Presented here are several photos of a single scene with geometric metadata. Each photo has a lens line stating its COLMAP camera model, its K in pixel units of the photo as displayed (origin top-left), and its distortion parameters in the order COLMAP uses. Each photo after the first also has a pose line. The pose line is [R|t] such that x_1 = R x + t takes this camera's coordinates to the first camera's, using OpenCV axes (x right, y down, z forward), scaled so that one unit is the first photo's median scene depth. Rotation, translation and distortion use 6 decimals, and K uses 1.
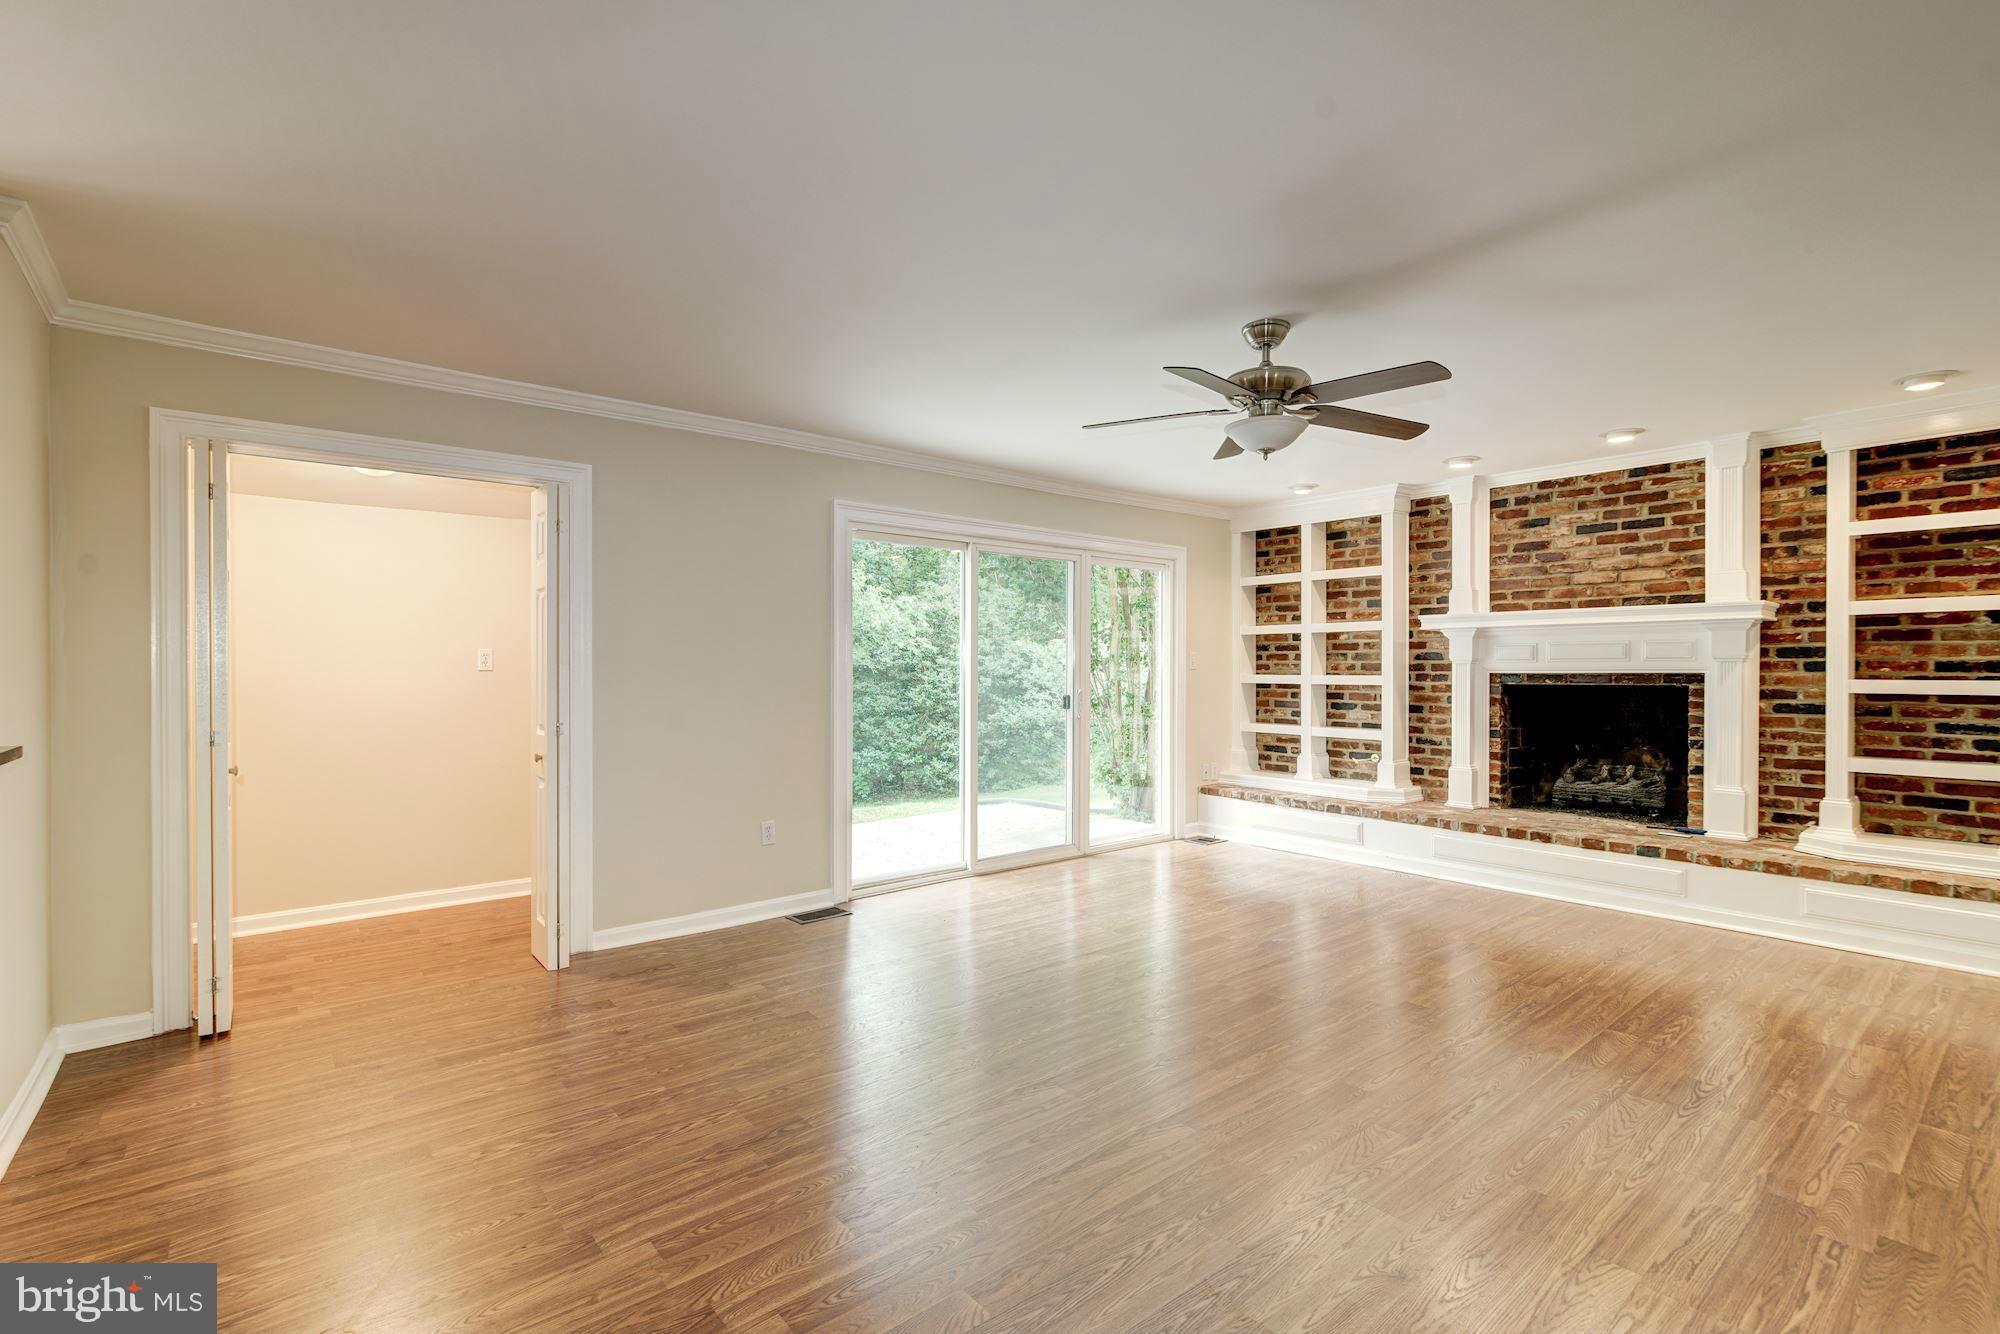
lens RADIAL K [[899.1, 0, 957.3], [0, 899.1, 697.7], [0, 0, 1]] dist [-0.003692, 0.000655]
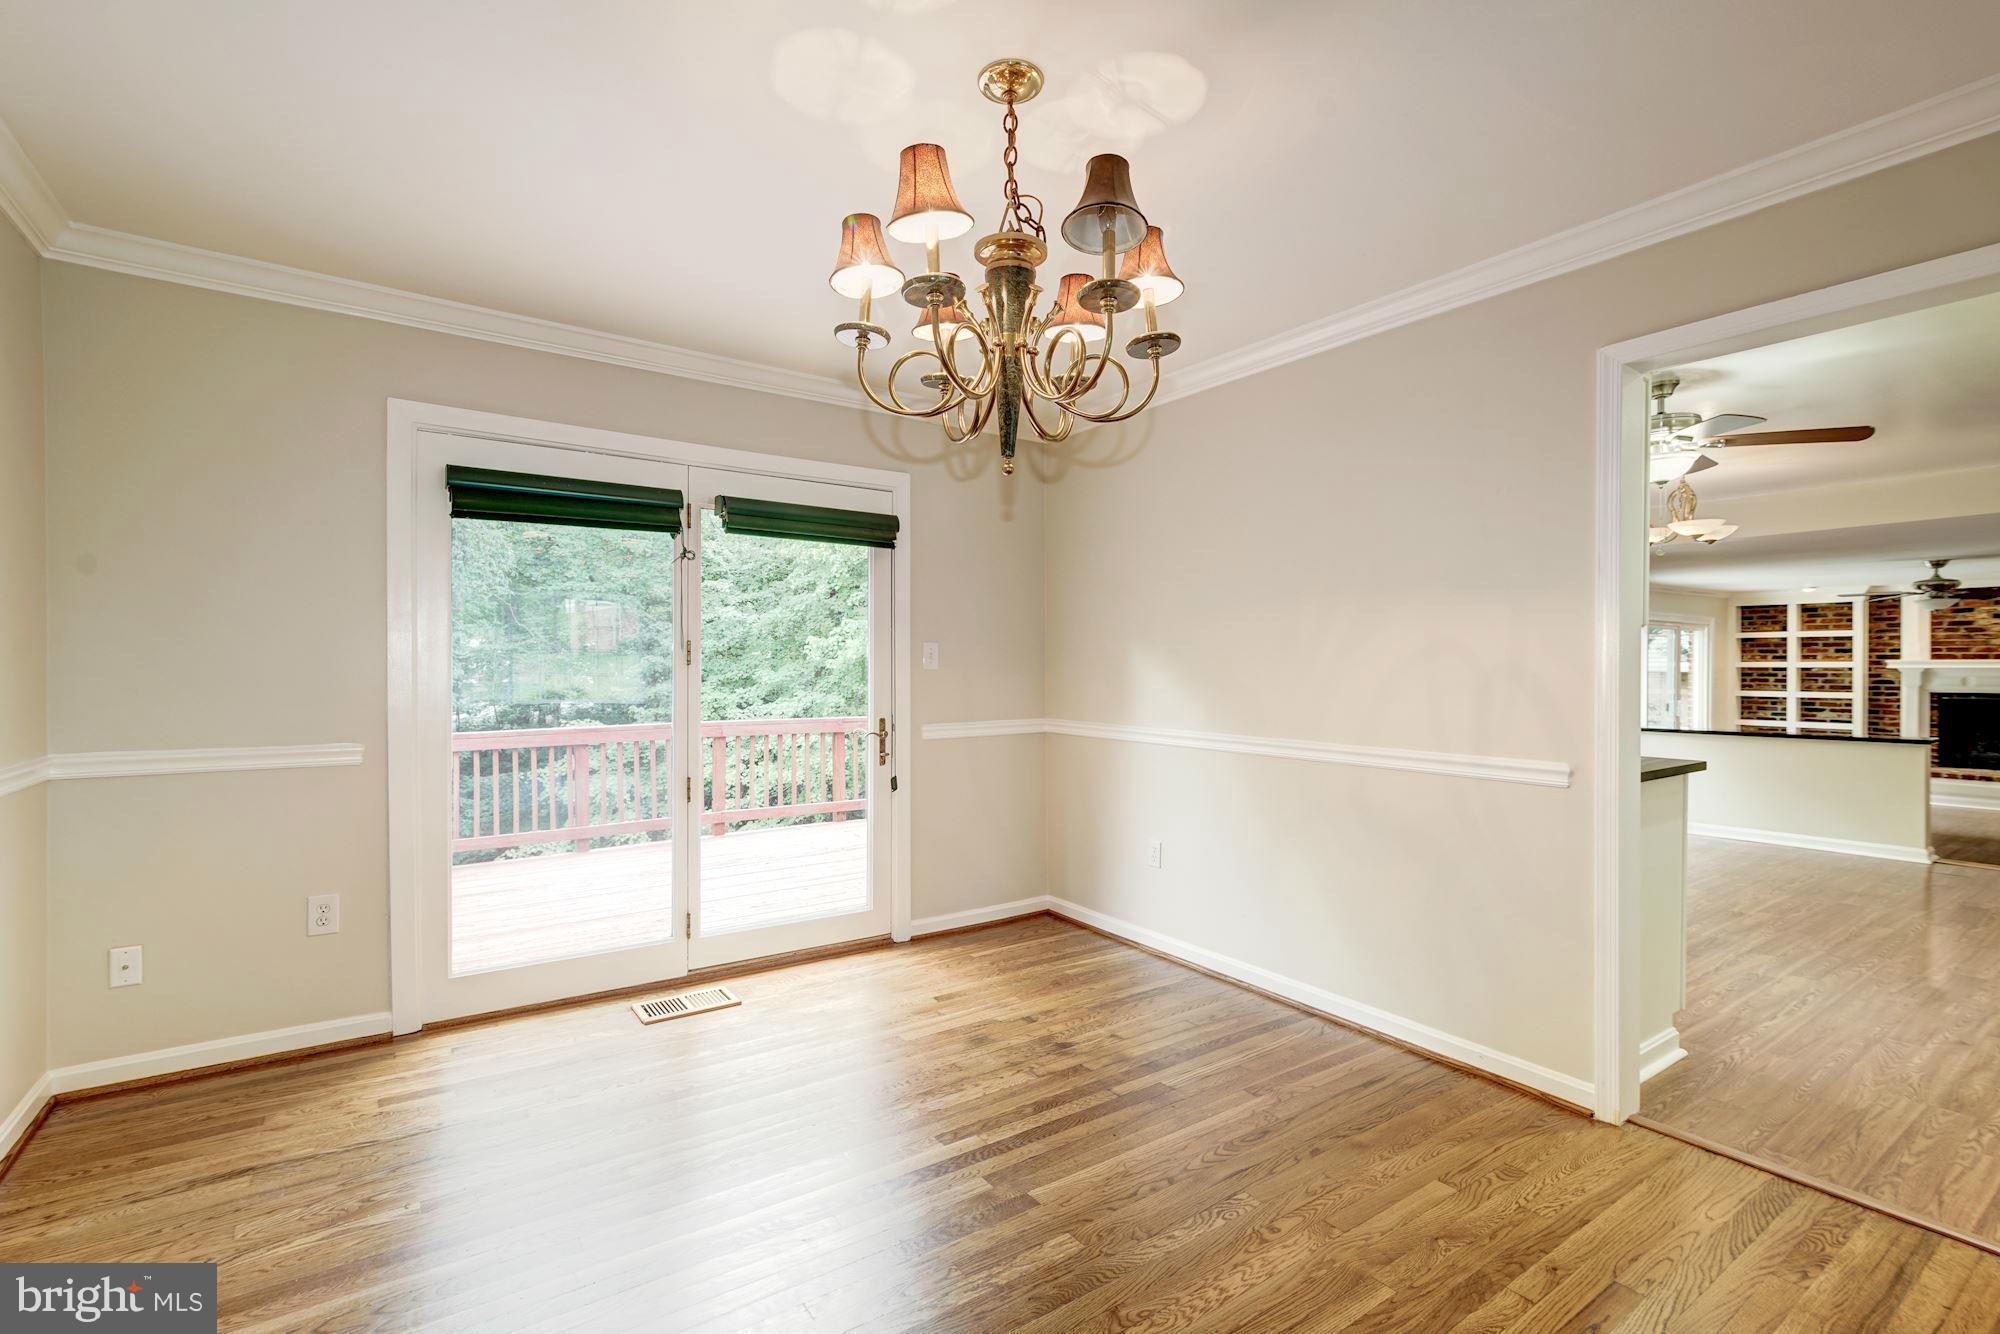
lens RADIAL K [[899.1, 0, 986.1], [0, 899.1, 688.3], [0, 0, 1]] dist [-0.003692, 0.000655]
pose [[0.997333, 0.010643, -0.072203, -1.096318], [-0.012447, 0.999621, -0.024573, 0.031475], [0.071914, 0.025406, 0.997087, -0.875806]]
